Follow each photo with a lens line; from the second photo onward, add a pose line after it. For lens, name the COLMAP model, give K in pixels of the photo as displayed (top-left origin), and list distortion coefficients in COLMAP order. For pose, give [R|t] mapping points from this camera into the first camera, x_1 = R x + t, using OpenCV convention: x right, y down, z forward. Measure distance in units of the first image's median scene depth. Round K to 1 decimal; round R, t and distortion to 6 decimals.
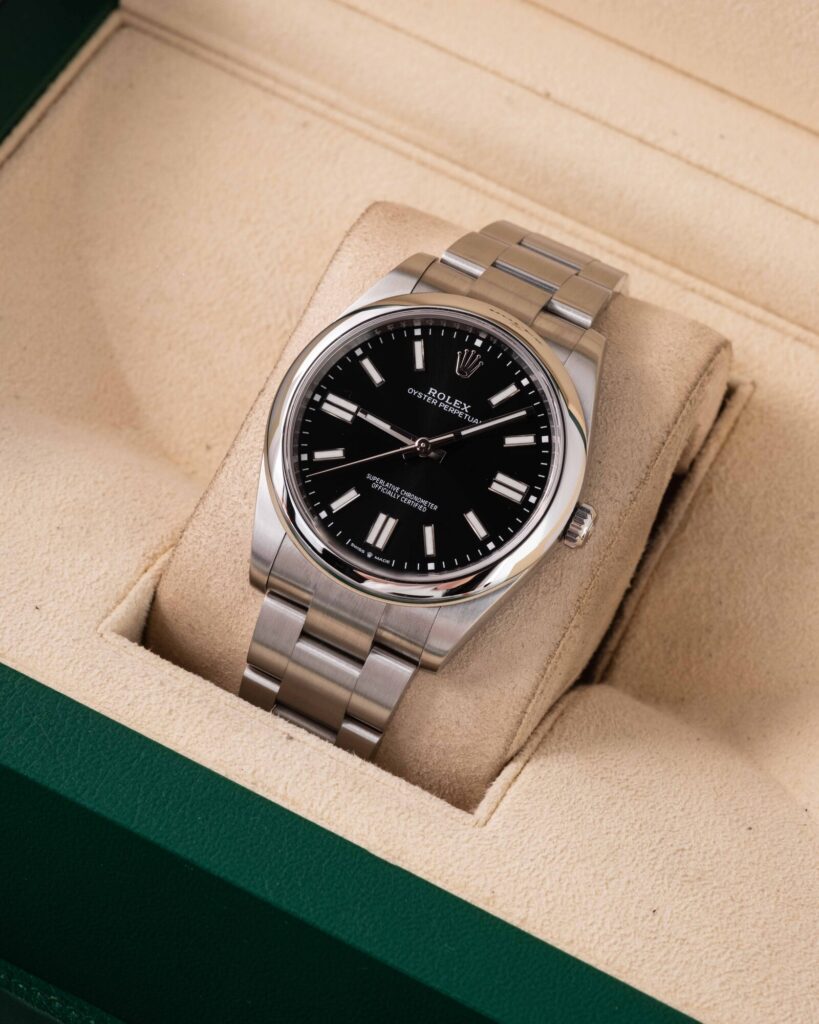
lens RADIAL K [[3739.3, 0, 409.5], [0, 3739.3, 512.0], [0, 0, 1]] dist [0.050279, 1.156448]
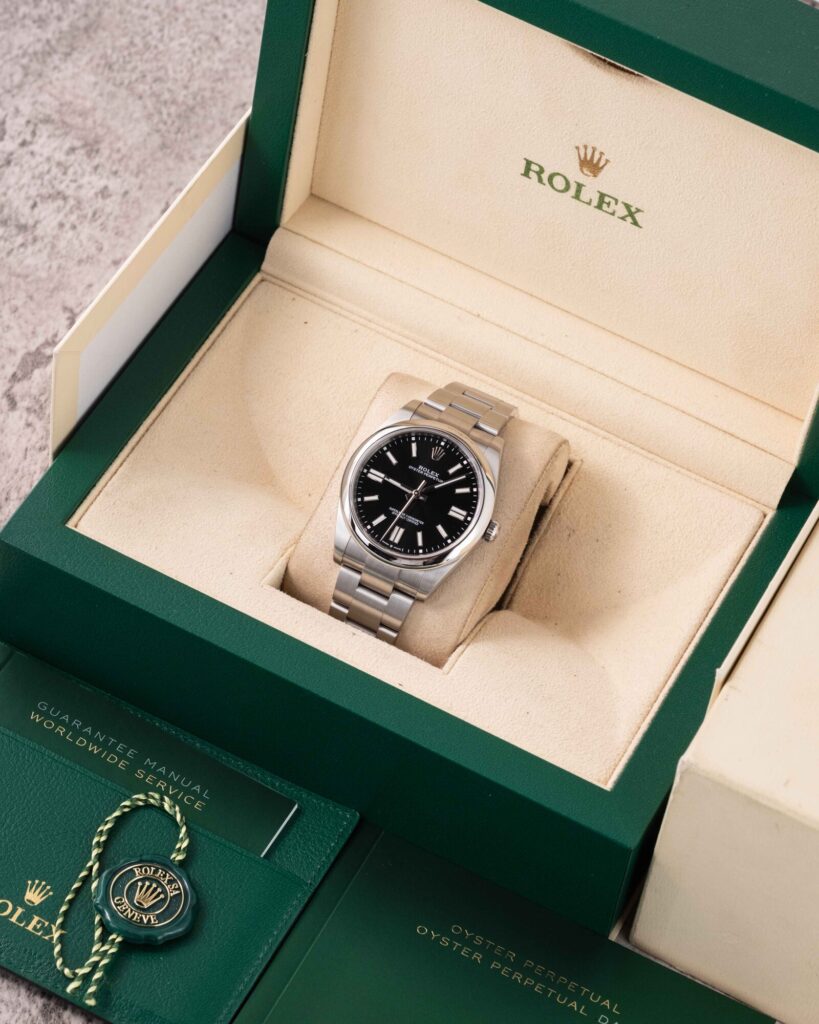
lens RADIAL K [[3739.3, 0, 409.5], [0, 3739.3, 512.0], [0, 0, 1]] dist [0.050279, 1.156448]
pose [[0.999942, -0.009952, -0.004090, 0.007989], [0.009911, 0.999902, -0.009866, 0.012766], [0.004188, 0.009825, 0.999943, -1.054168]]
